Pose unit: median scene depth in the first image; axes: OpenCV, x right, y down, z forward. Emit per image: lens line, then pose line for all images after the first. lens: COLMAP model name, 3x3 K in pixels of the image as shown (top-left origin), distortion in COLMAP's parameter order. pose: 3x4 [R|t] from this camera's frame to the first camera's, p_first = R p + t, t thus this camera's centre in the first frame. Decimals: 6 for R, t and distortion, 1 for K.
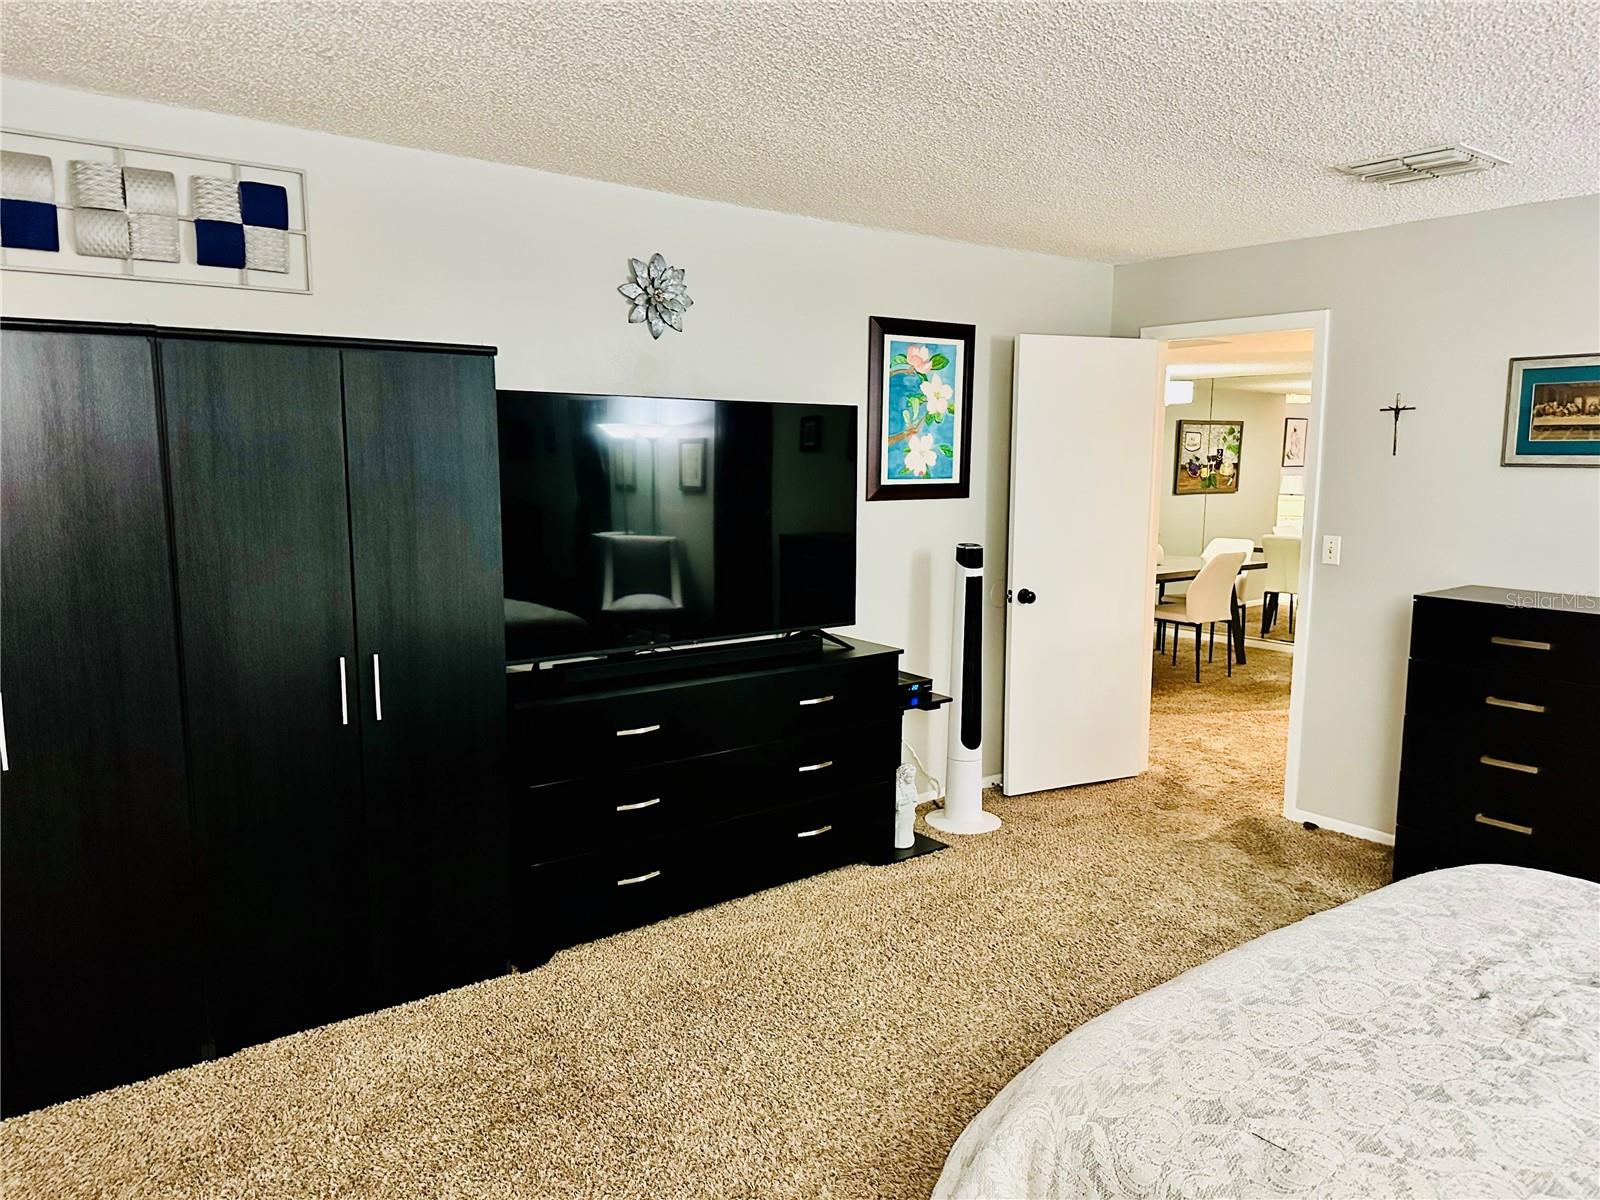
lens RADIAL K [[1135.0, 0, 800.0], [0, 1135.0, 600.0], [0, 0, 1]] dist [0.098488, -0.144425]
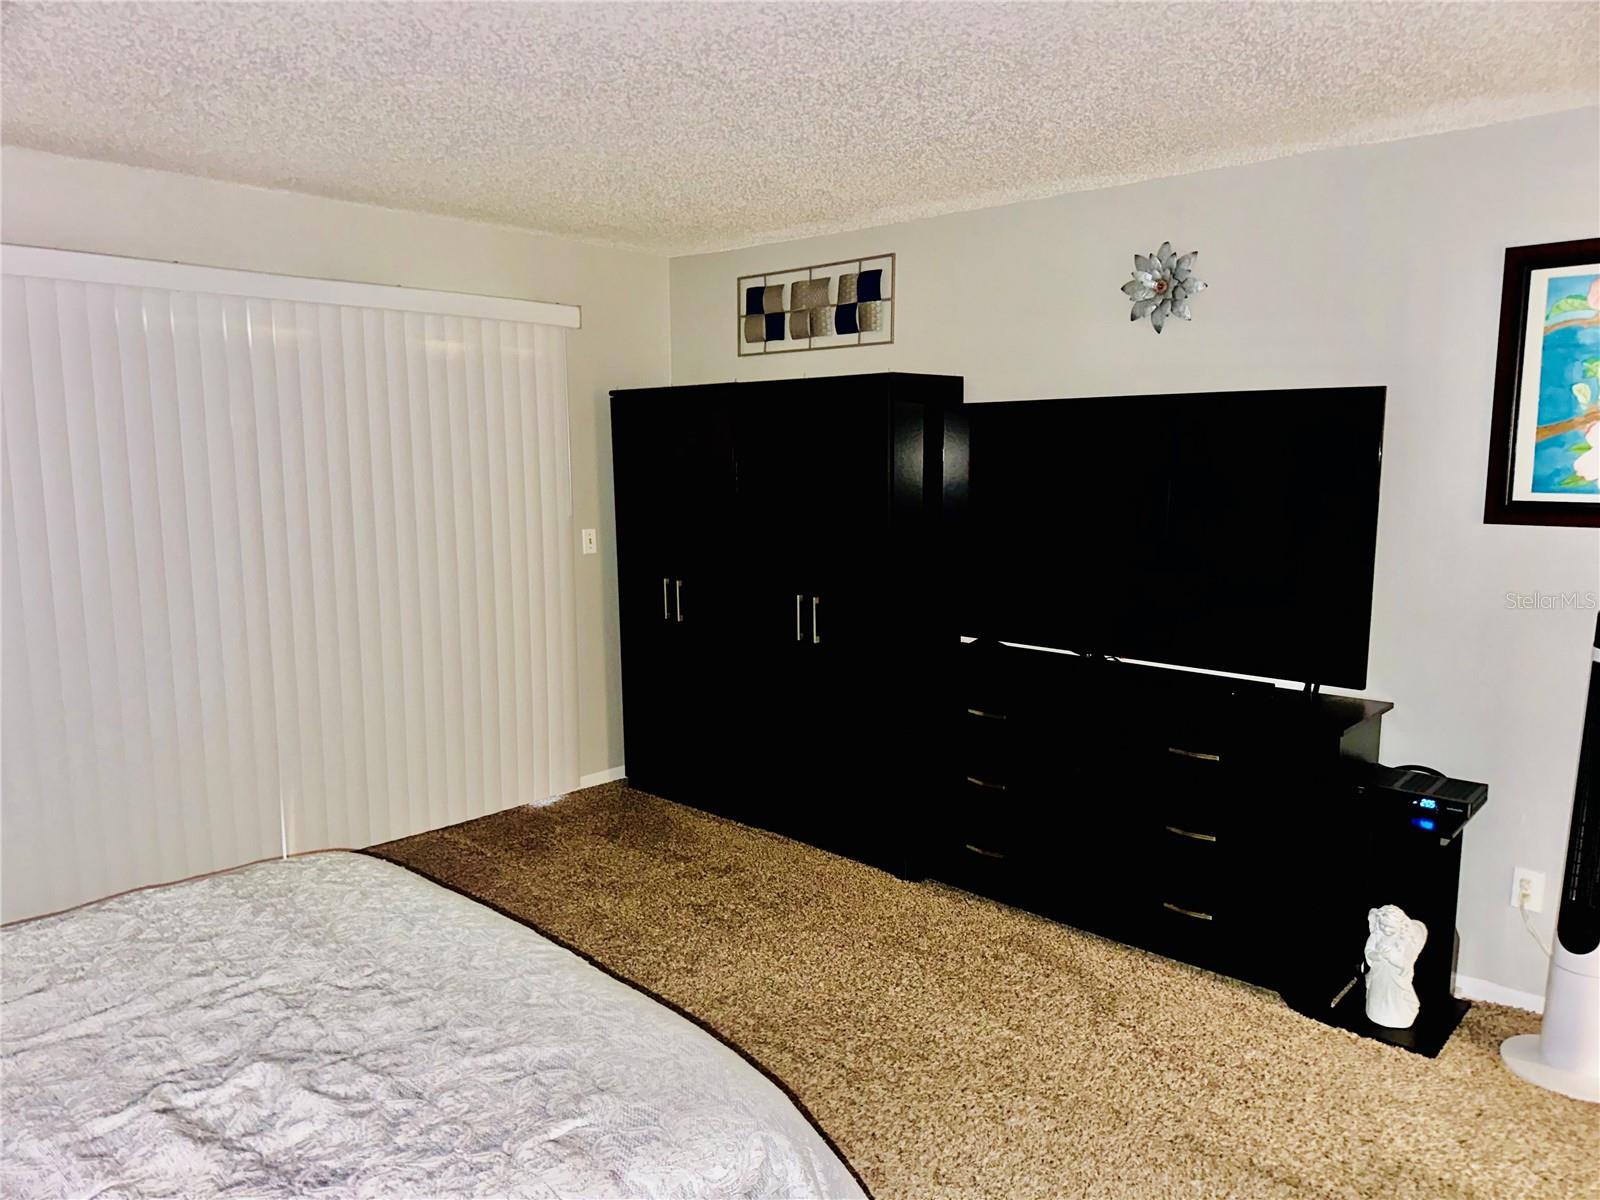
lens RADIAL K [[1135.0, 0, 800.0], [0, 1135.0, 600.0], [0, 0, 1]] dist [0.098488, -0.144425]
pose [[0.147607, 0.123019, -0.981366, 0.533270], [-0.121441, 0.986981, 0.105457, -0.051511], [0.981562, 0.103612, 0.160625, 0.395826]]
